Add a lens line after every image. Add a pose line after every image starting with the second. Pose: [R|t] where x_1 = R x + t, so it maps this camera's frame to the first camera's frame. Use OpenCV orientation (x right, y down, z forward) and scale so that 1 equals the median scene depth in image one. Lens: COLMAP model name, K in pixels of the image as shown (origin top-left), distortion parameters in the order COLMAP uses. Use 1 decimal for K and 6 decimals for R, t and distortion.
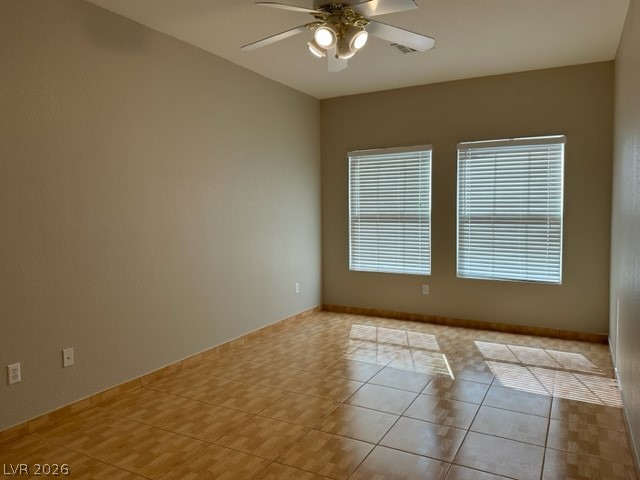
lens RADIAL K [[471.6, 0, 318.3], [0, 471.6, 239.5], [0, 0, 1]] dist [0.042018, -0.008199]
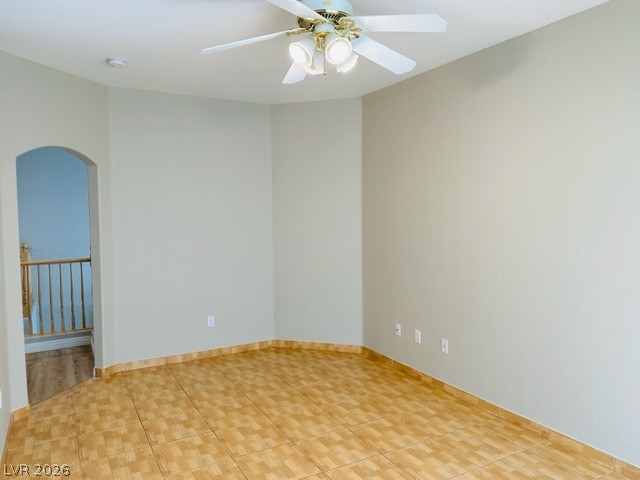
lens RADIAL K [[471.6, 0, 318.6], [0, 471.6, 239.5], [0, 0, 1]] dist [0.042018, -0.008199]
pose [[-0.546626, 0.062140, -0.835068, 0.677620], [-0.034572, 0.994718, 0.096651, -0.144689], [0.836663, 0.081702, -0.541590, 1.301855]]
